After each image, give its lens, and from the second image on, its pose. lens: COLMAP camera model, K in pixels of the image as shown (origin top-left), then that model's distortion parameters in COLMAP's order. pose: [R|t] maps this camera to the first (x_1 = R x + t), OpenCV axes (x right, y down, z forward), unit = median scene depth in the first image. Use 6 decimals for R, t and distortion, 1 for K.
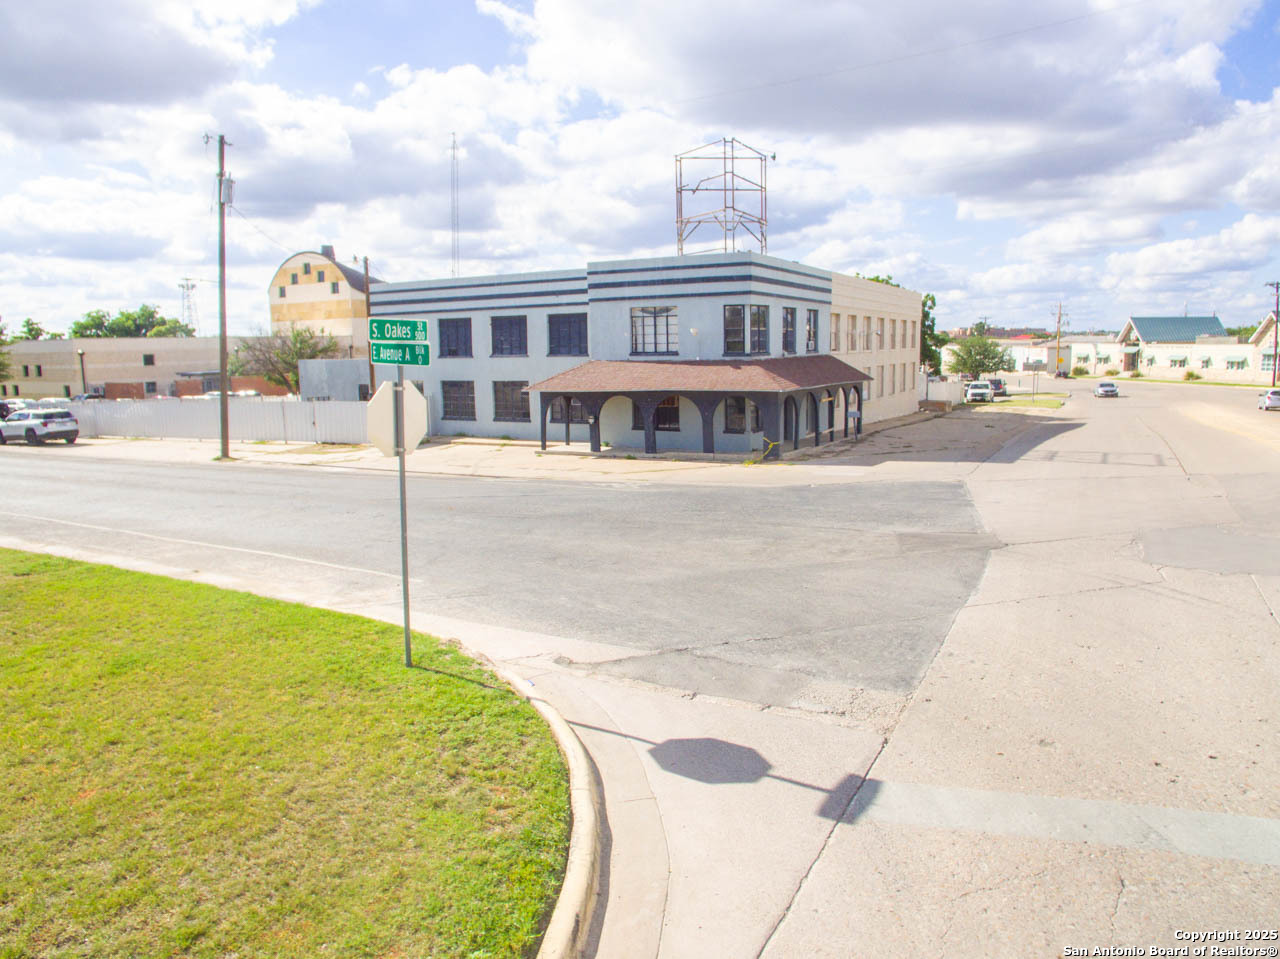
lens RADIAL K [[860.2, 0, 665.4], [0, 860.2, 475.0], [0, 0, 1]] dist [-0.118102, 0.089694]
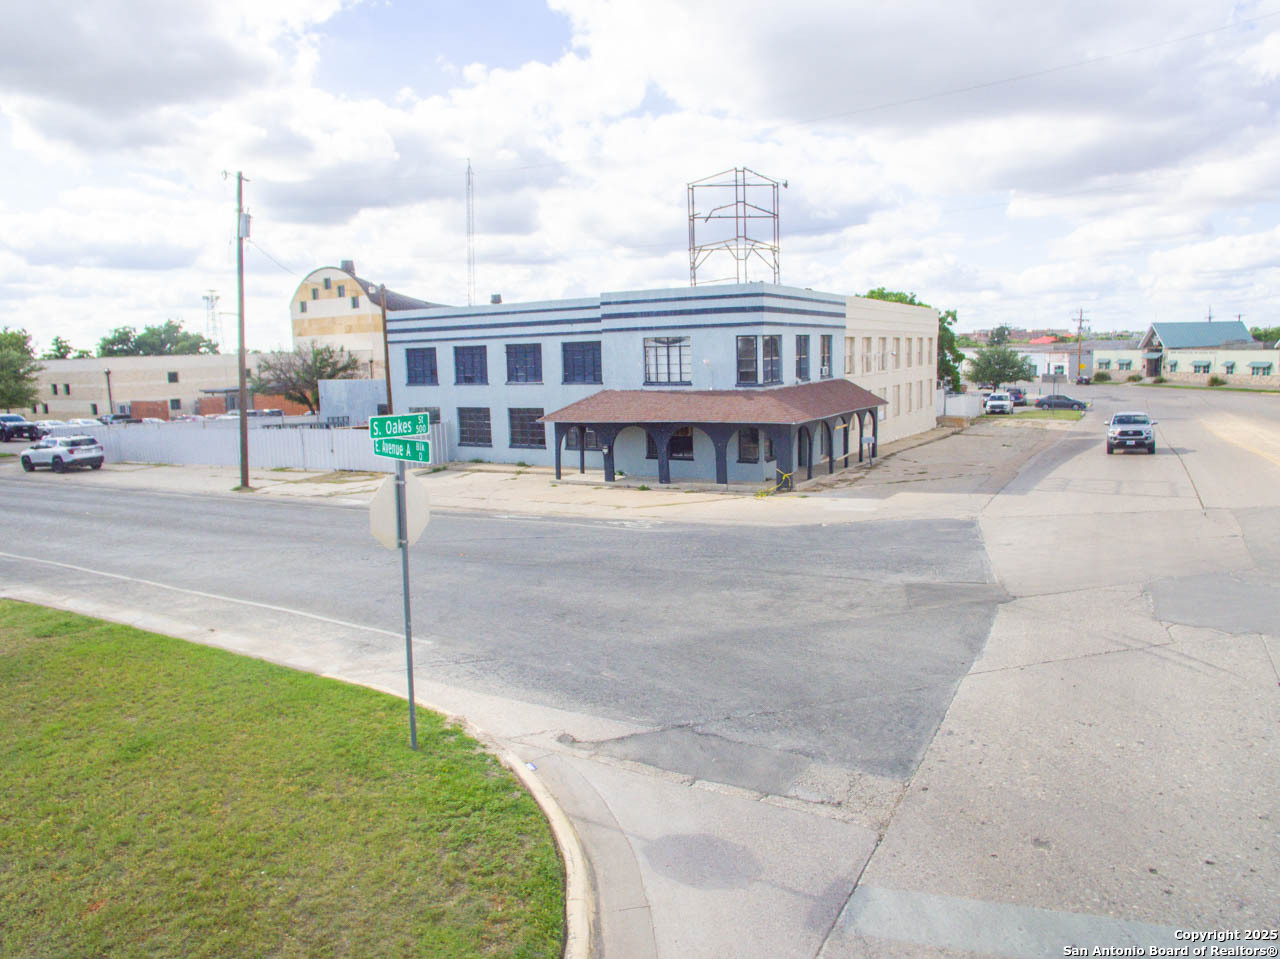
lens RADIAL K [[860.2, 0, 665.4], [0, 860.2, 475.0], [0, 0, 1]] dist [-0.118102, 0.089694]
pose [[0.999688, -0.006869, -0.024021, 0.014183], [0.006758, 0.999966, -0.004712, -0.053039], [0.024052, 0.004549, 0.999700, -0.005692]]
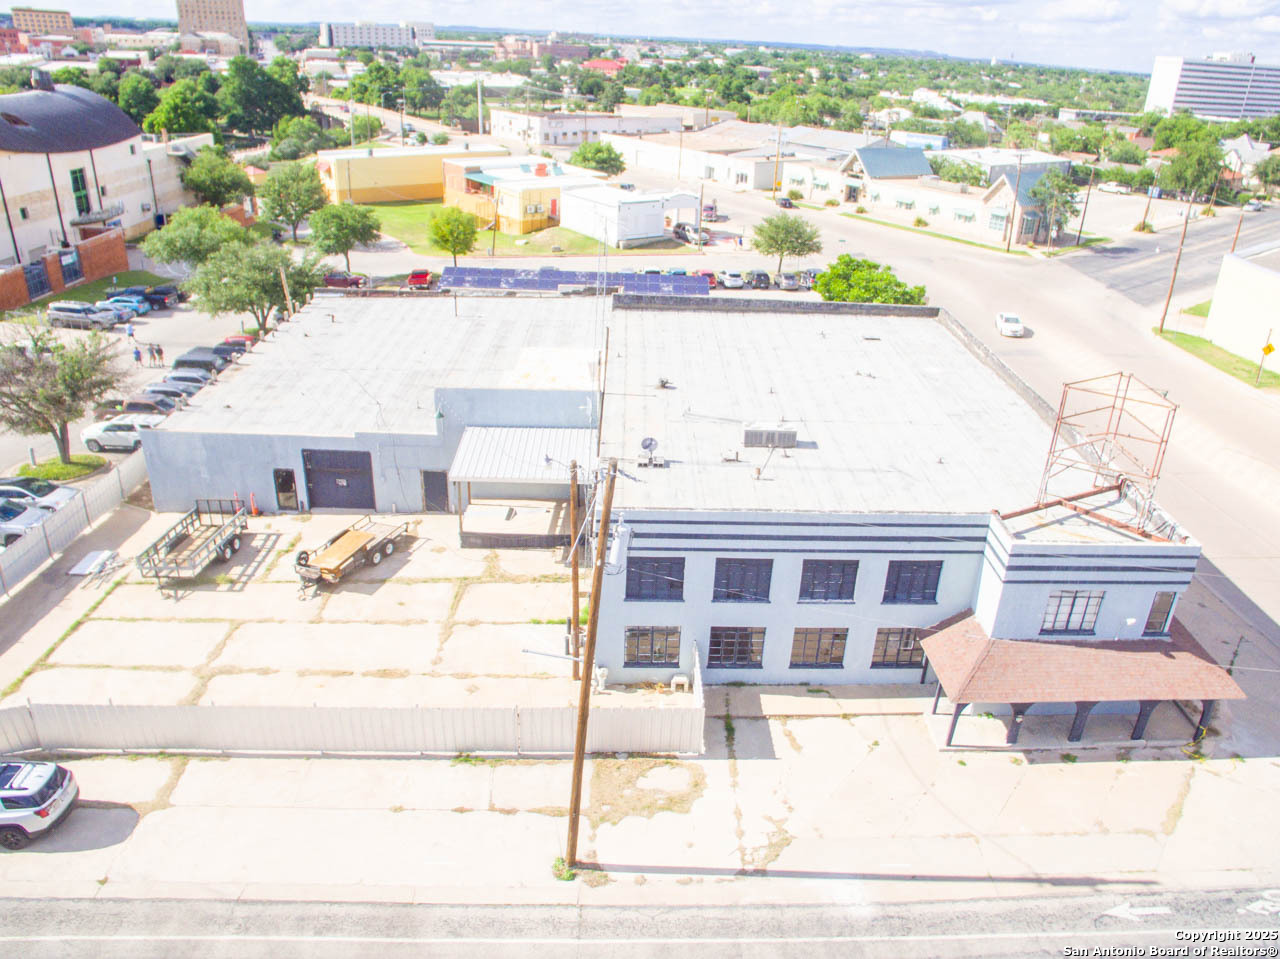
lens RADIAL K [[954.0, 0, 669.6], [0, 954.0, 460.0], [0, 0, 1]] dist [-0.124288, 0.100366]
pose [[0.871483, -0.144413, 0.468682, -1.458630], [0.010593, 0.960983, 0.276406, -1.061010], [-0.490312, -0.235918, 0.839009, 0.734844]]
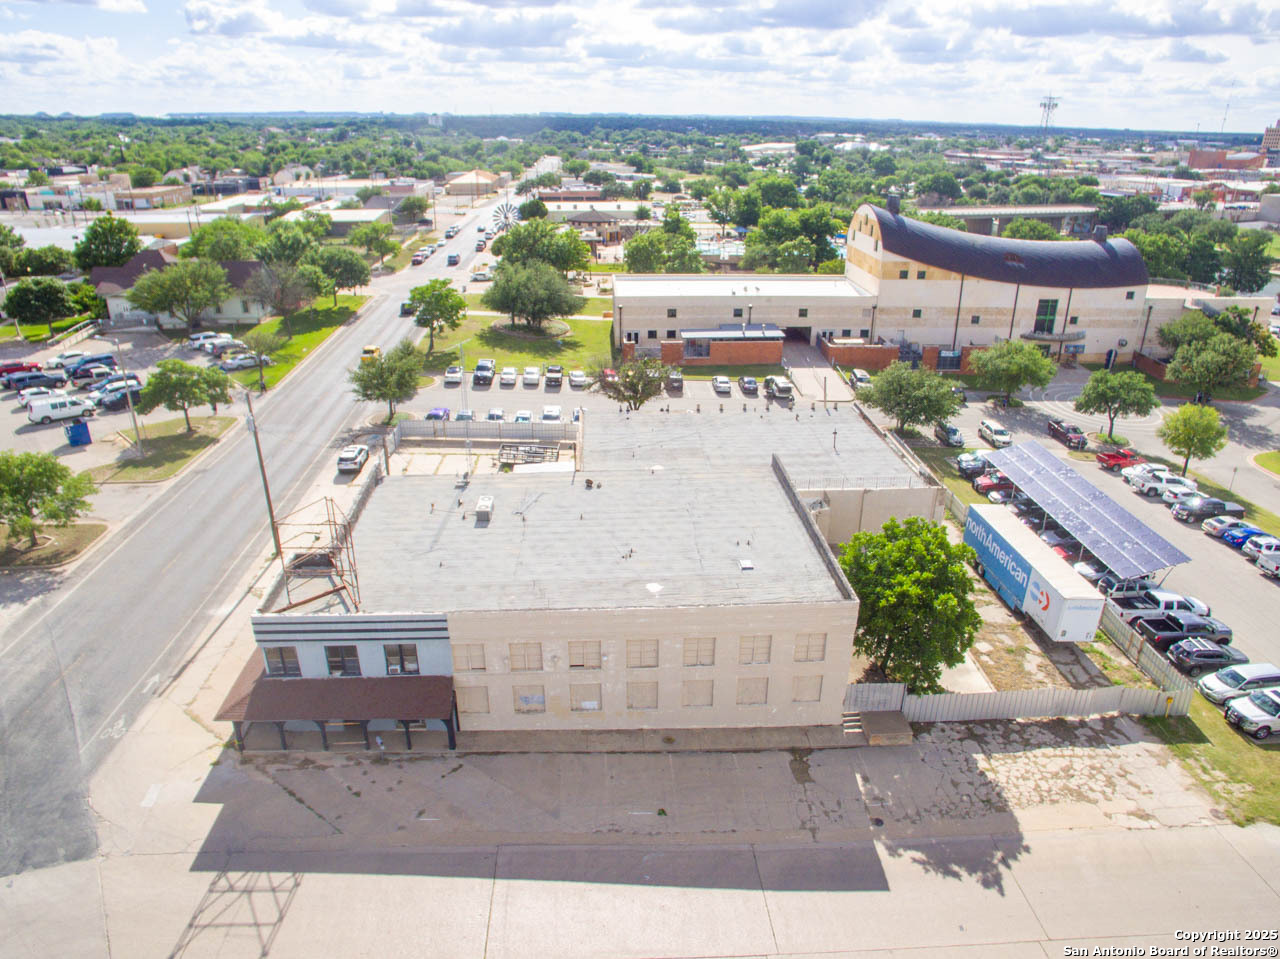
lens RADIAL K [[860.2, 0, 665.4], [0, 860.2, 475.0], [0, 0, 1]] dist [-0.118102, 0.089694]
pose [[0.536792, 0.355894, -0.764980, 2.320618], [-0.151839, 0.932626, 0.327343, -1.690780], [0.829939, -0.059561, 0.554665, 1.340297]]
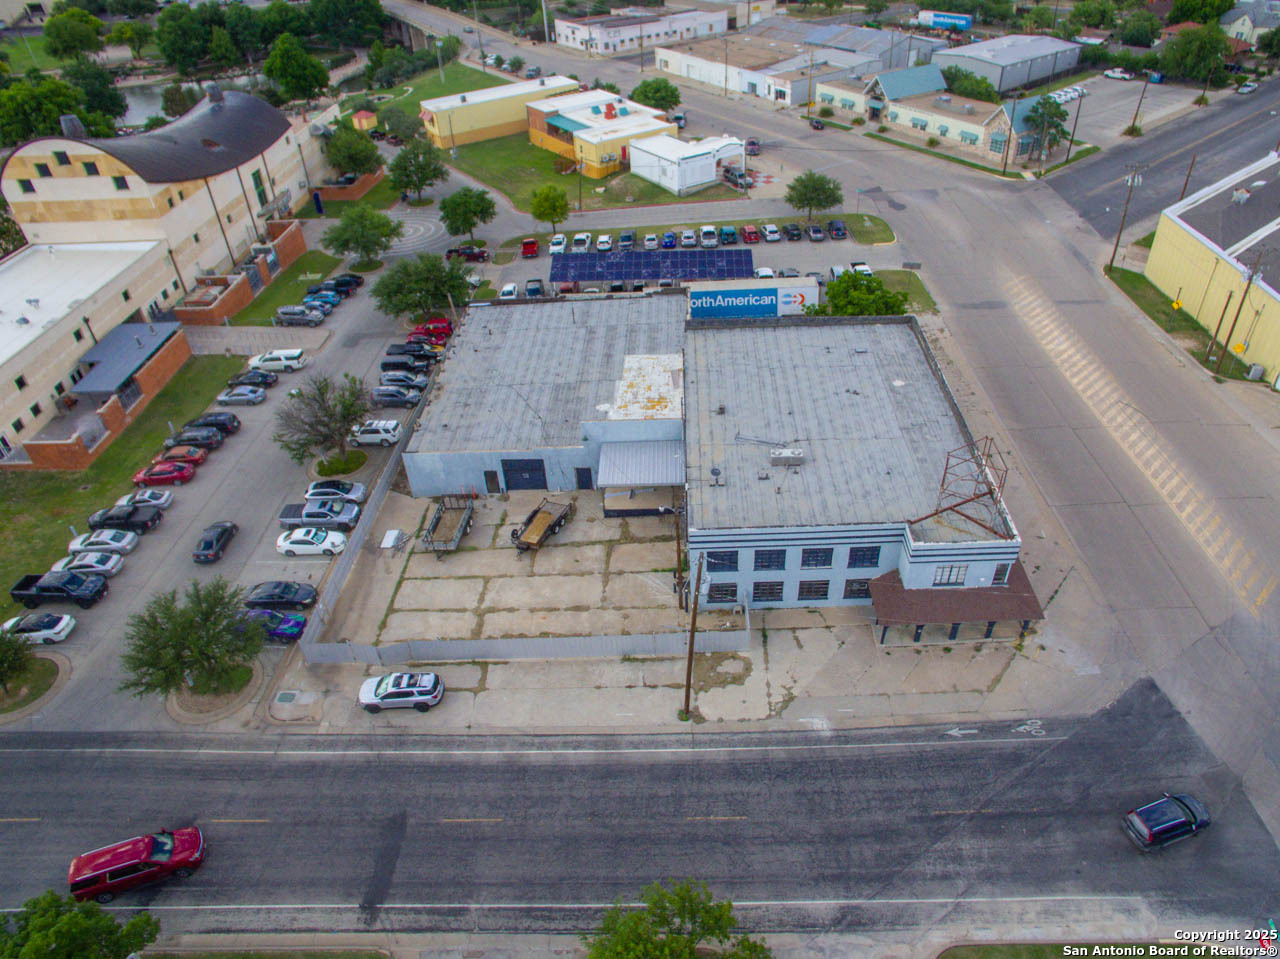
lens RADIAL K [[860.2, 0, 665.4], [0, 860.2, 475.0], [0, 0, 1]] dist [-0.118102, 0.089694]
pose [[0.893728, -0.277503, 0.352479, -1.825727], [0.081973, 0.873508, 0.479858, -2.068797], [-0.441056, -0.399969, 0.803427, -0.002865]]
